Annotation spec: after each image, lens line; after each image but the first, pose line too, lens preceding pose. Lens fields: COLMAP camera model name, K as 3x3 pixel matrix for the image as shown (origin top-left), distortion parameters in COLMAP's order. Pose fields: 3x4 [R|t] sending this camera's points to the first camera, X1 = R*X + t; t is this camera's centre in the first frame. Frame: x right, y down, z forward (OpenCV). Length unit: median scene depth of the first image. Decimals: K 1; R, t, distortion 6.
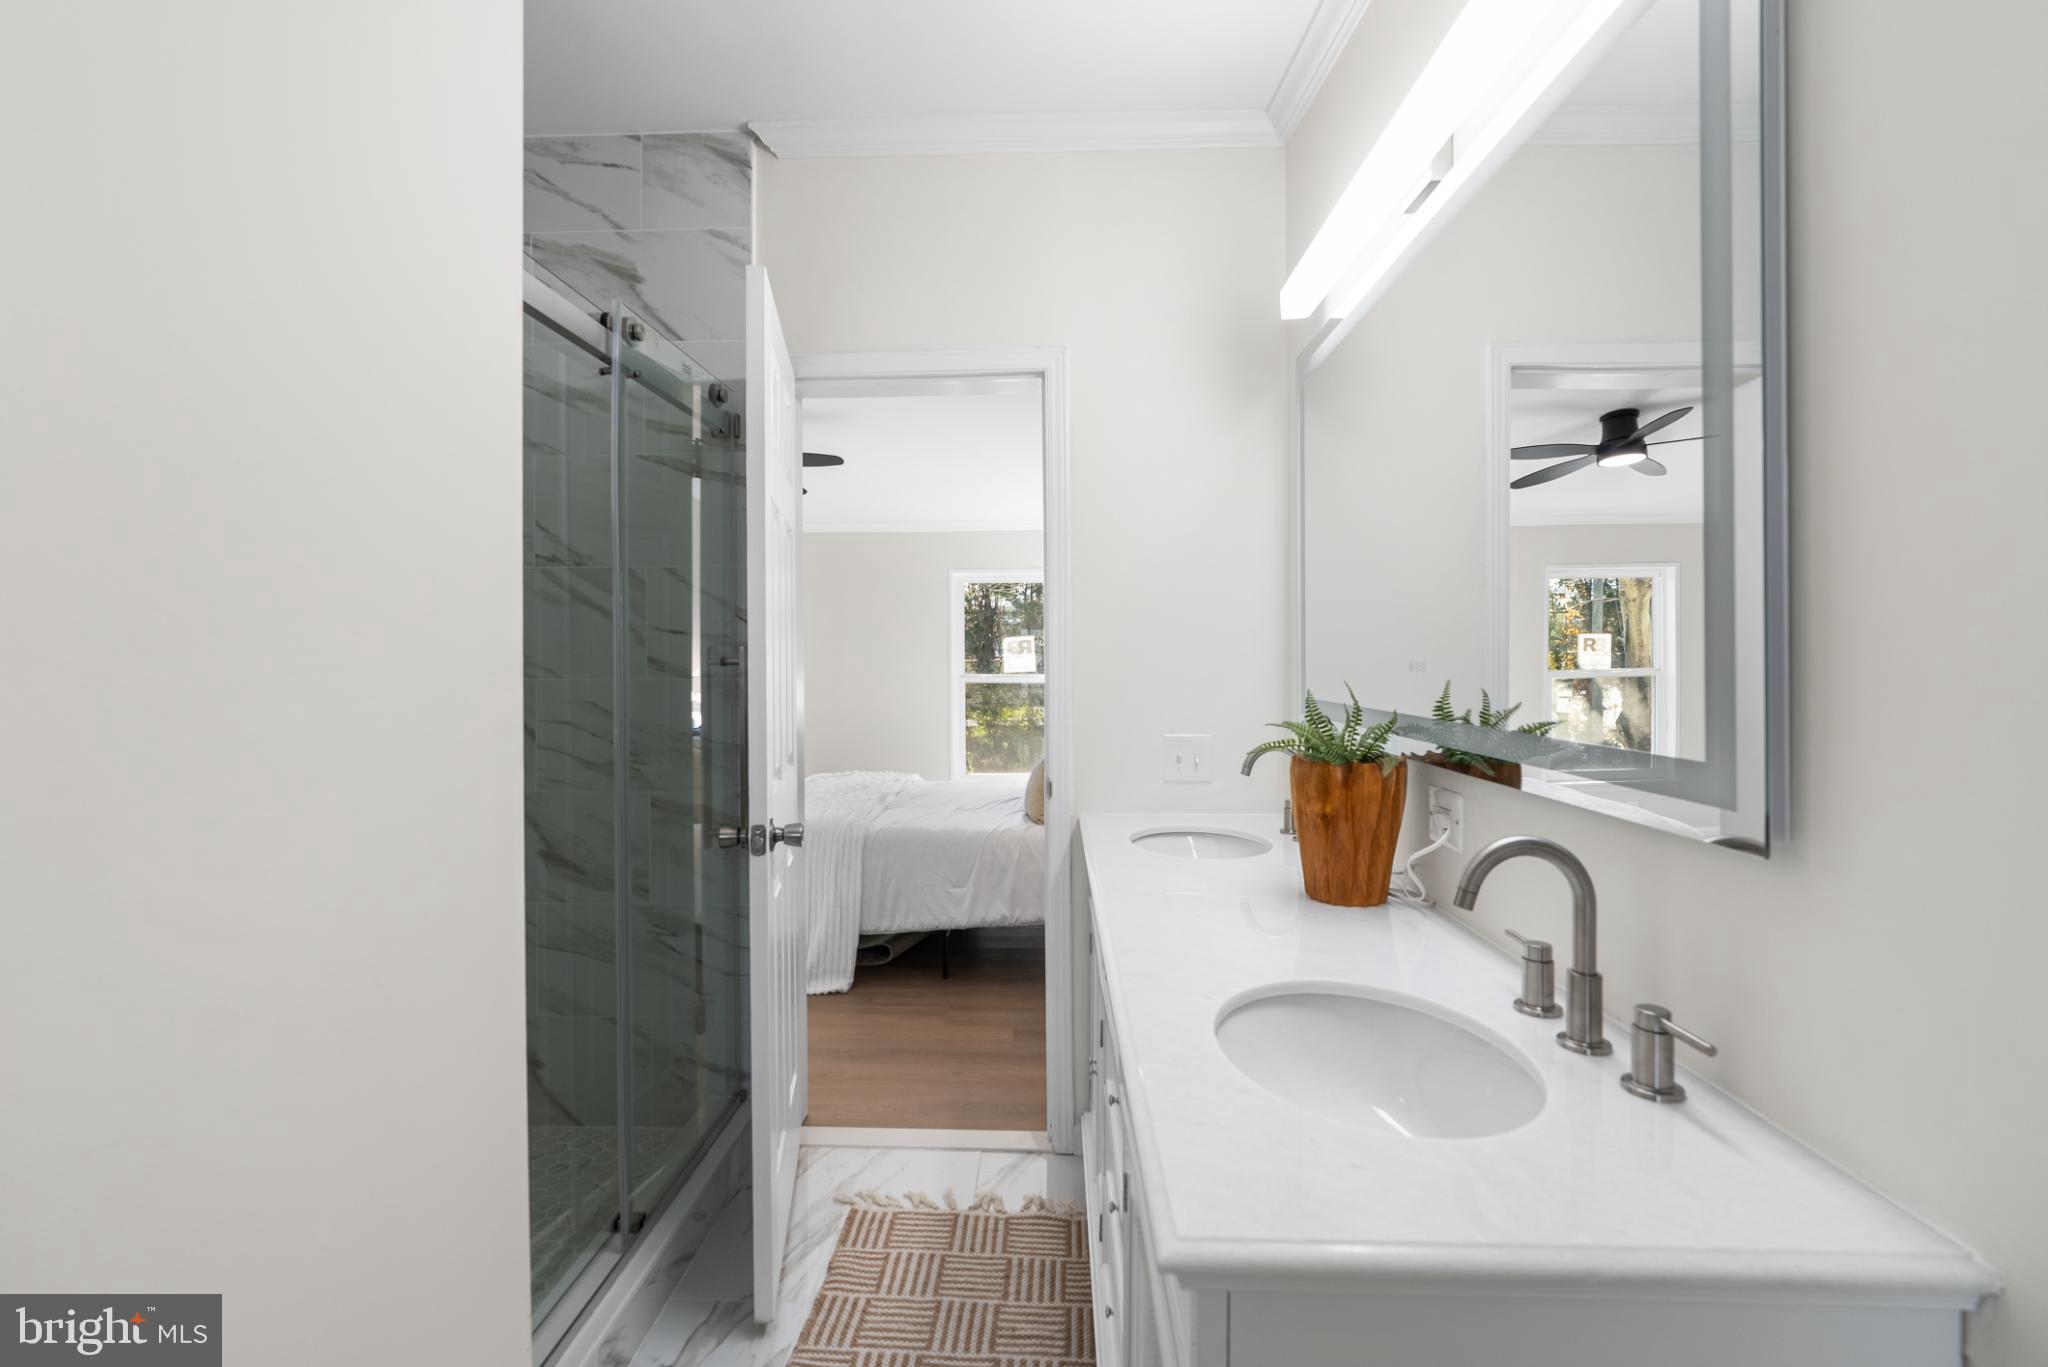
lens RADIAL K [[949.6, 0, 1016.1], [0, 949.6, 652.6], [0, 0, 1]] dist [0.000047, 0.000950]
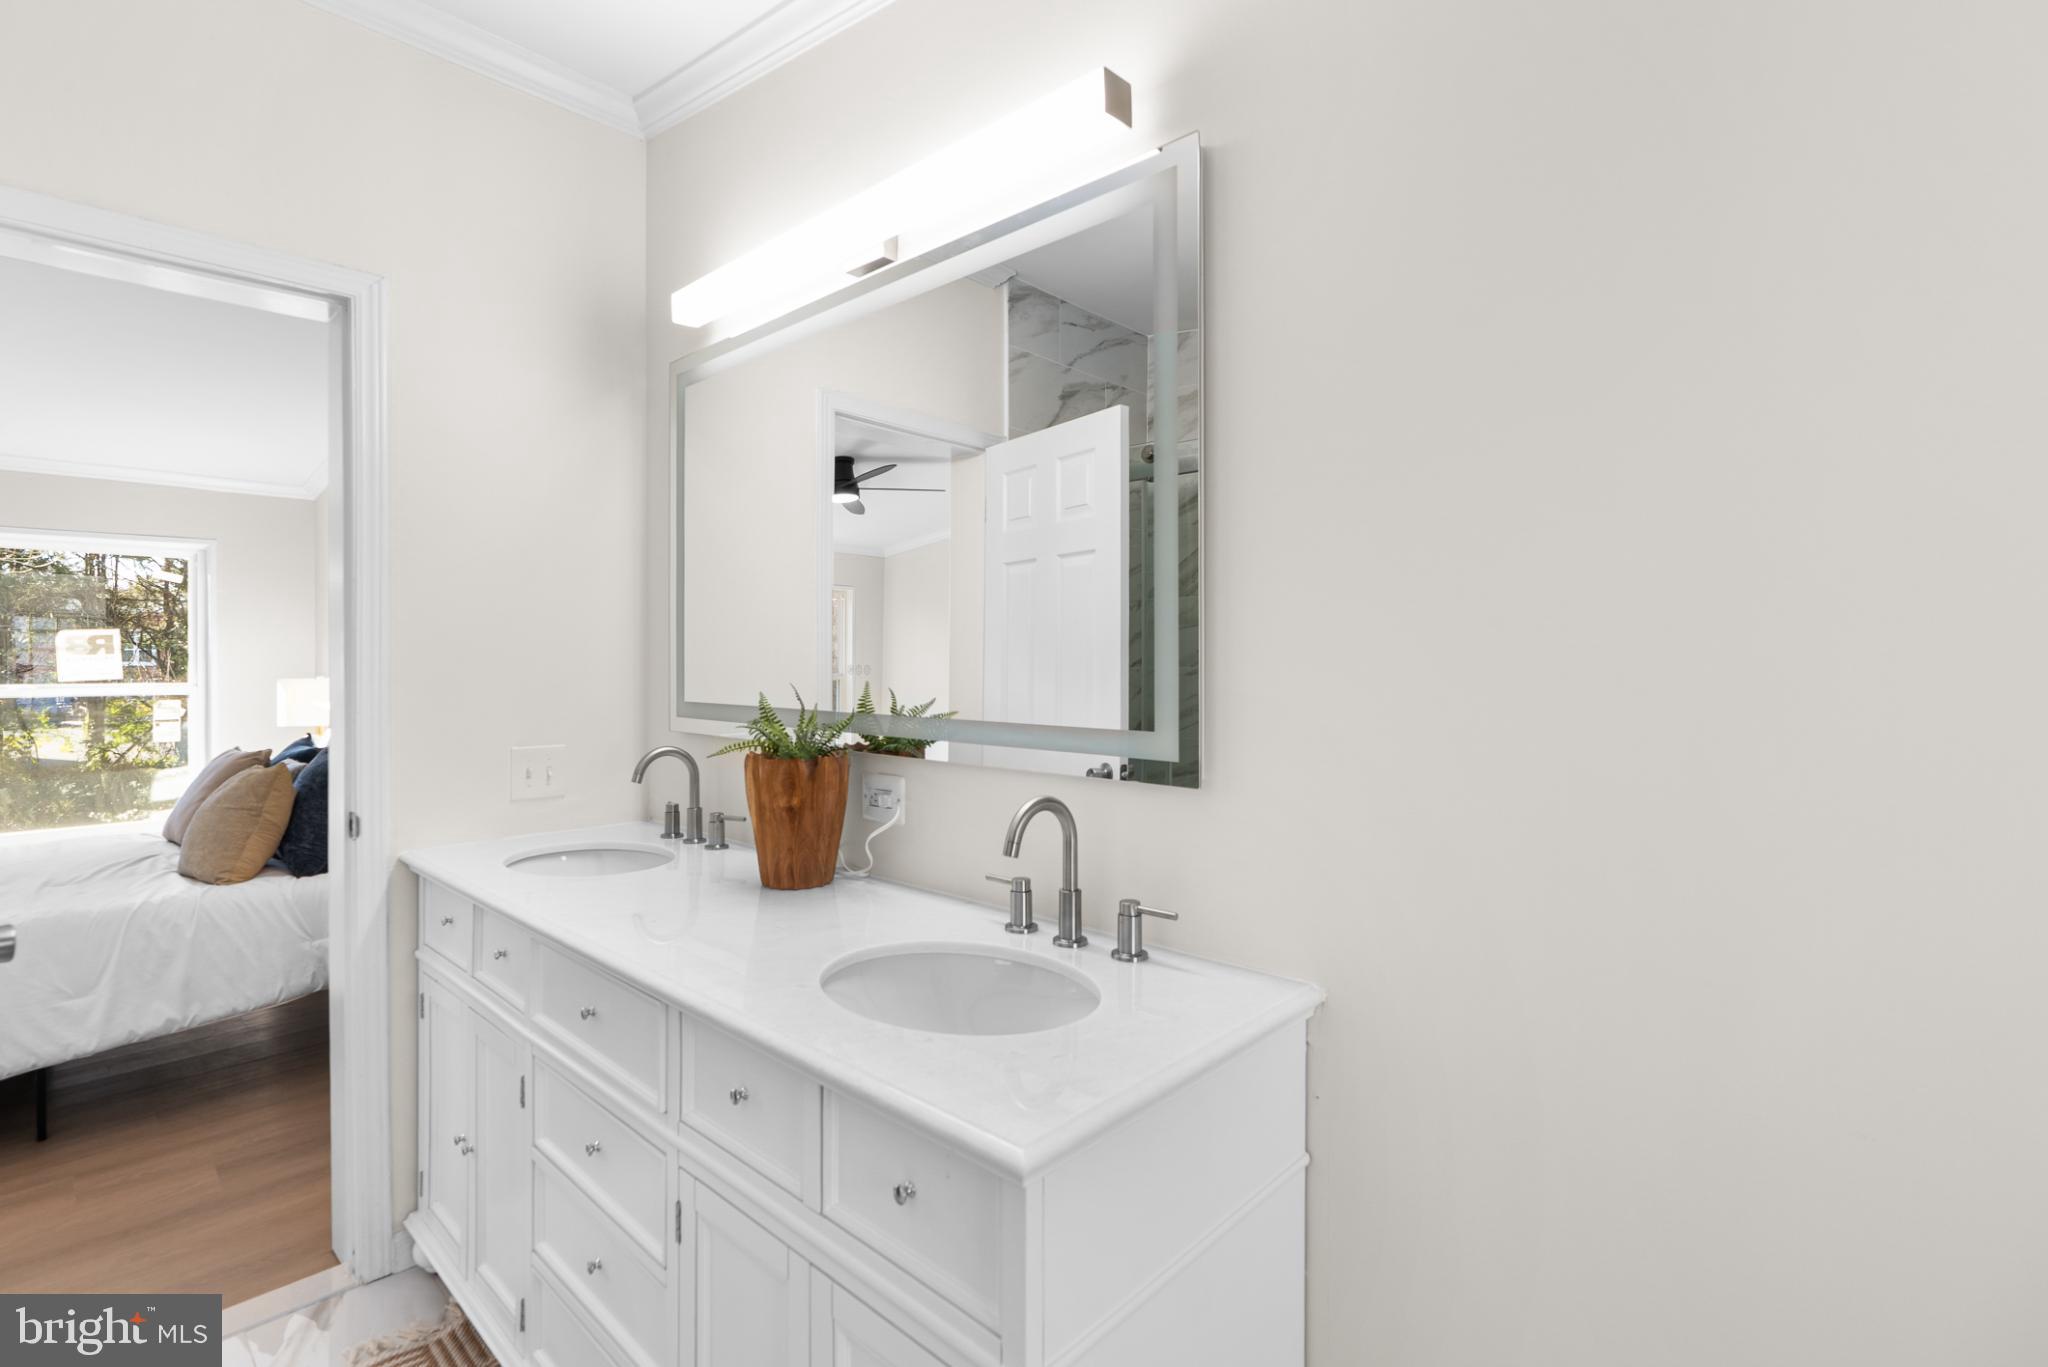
lens RADIAL K [[946.5, 0, 1029.4], [0, 946.5, 653.9], [0, 0, 1]] dist [-0.004242, 0.000513]
pose [[0.643271, 0.007771, 0.765599, -0.322695], [-0.006269, 0.999968, -0.004883, 0.000365], [-0.765613, -0.001659, 0.643300, 0.102578]]
